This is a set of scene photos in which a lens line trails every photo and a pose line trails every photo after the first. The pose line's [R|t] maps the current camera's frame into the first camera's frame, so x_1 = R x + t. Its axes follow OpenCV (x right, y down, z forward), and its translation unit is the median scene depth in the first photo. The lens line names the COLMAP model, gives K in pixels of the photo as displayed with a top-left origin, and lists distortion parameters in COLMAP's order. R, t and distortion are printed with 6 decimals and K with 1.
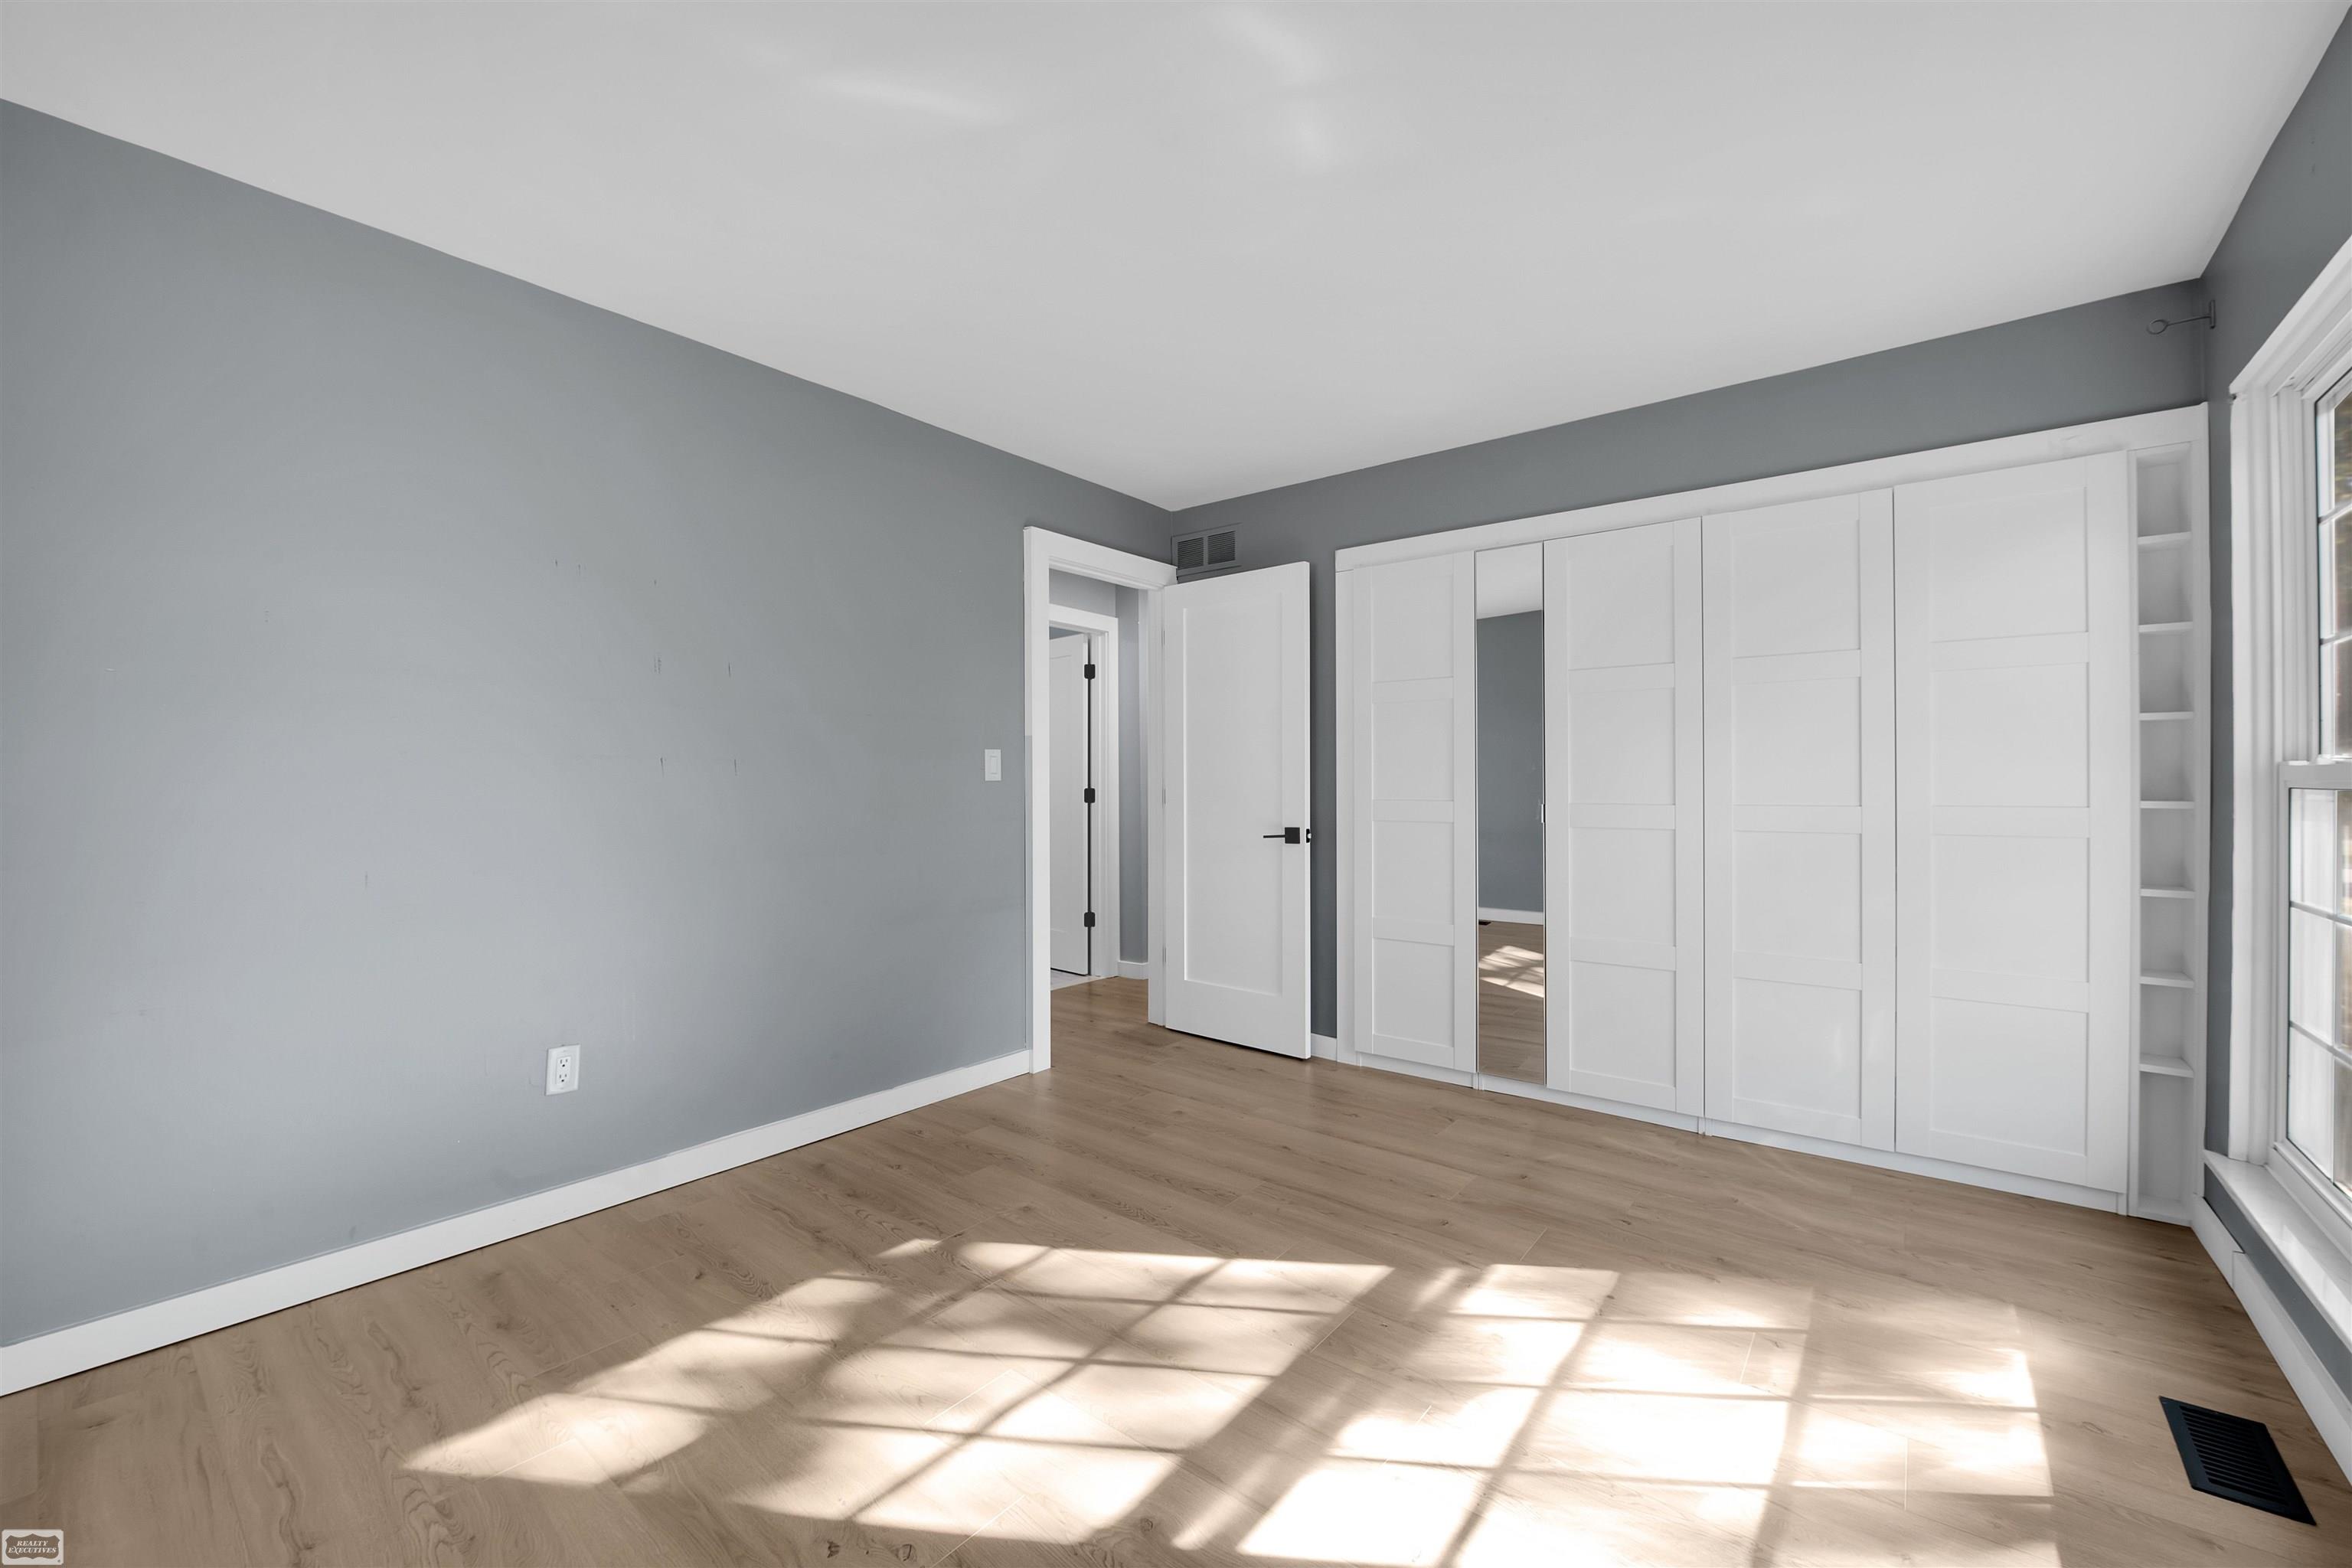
lens RADIAL K [[967.1, 0, 1187.9], [0, 967.1, 783.7], [0, 0, 1]] dist [-0.015787, 0.000141]
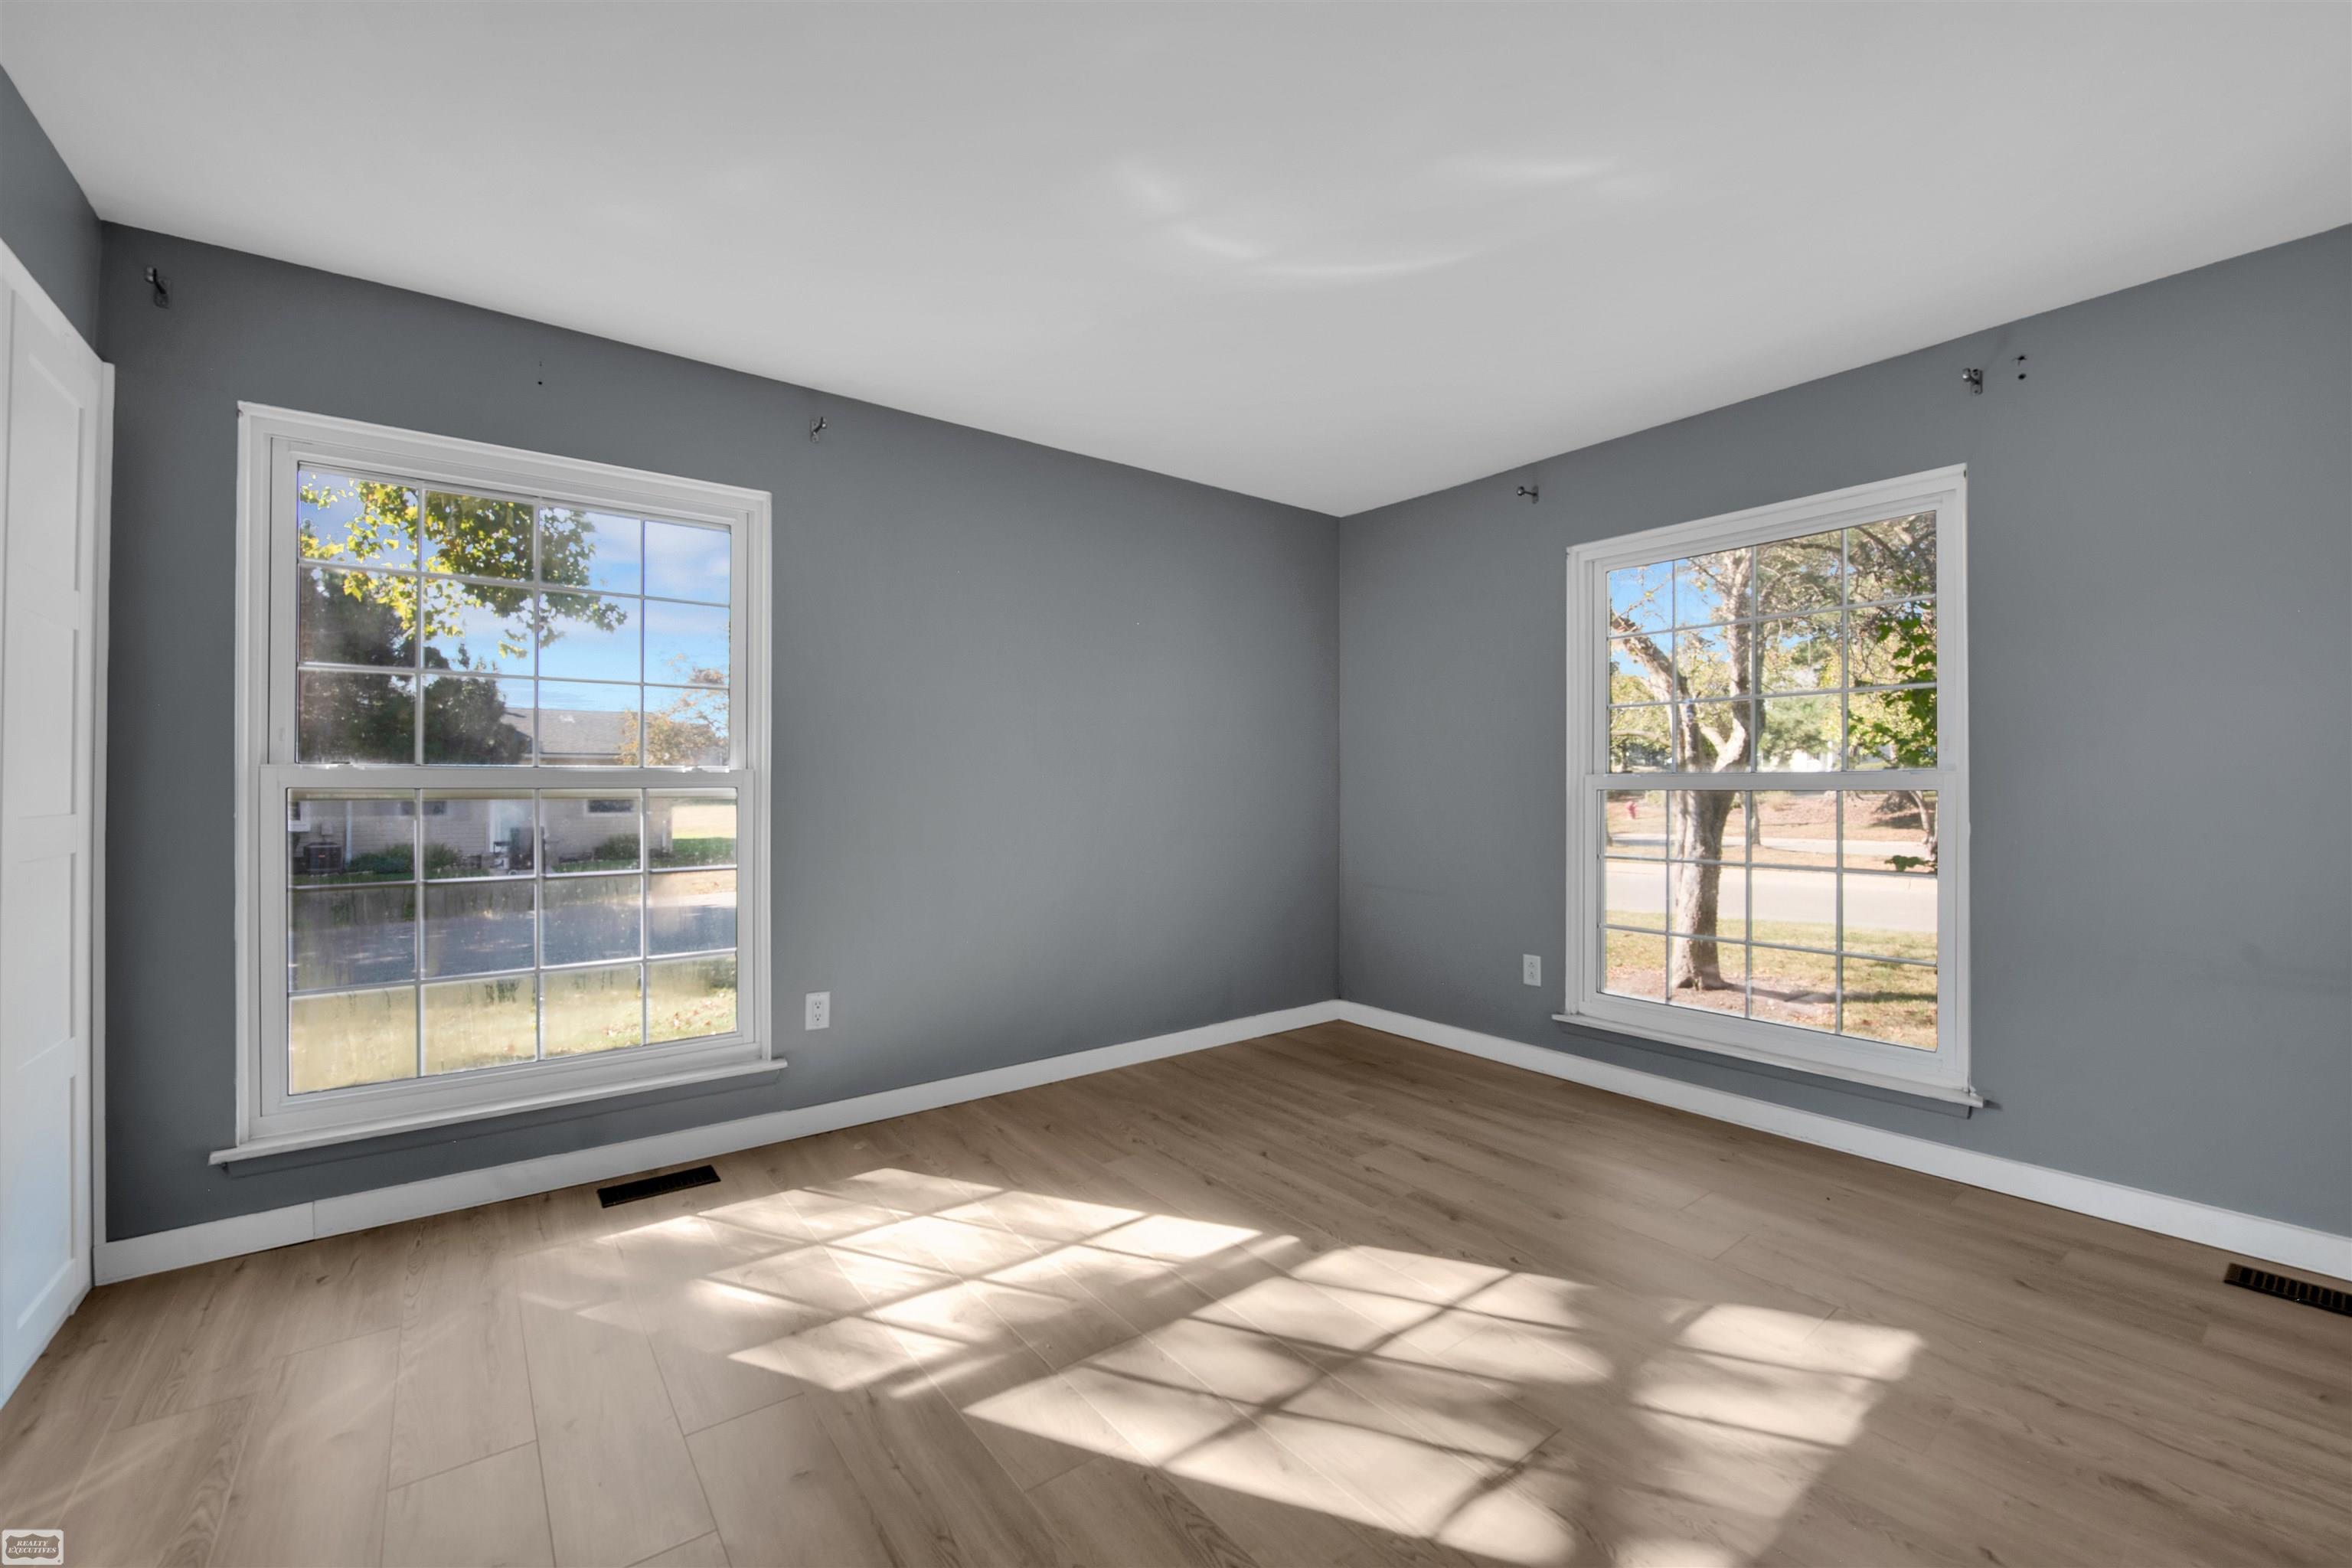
lens RADIAL K [[967.1, 0, 1187.9], [0, 967.1, 783.7], [0, 0, 1]] dist [-0.015787, 0.000141]
pose [[-0.971955, 0.002642, 0.235151, -0.171371], [0.001786, 0.999991, -0.003852, 0.009435], [-0.235159, -0.003324, -0.971951, 2.068937]]
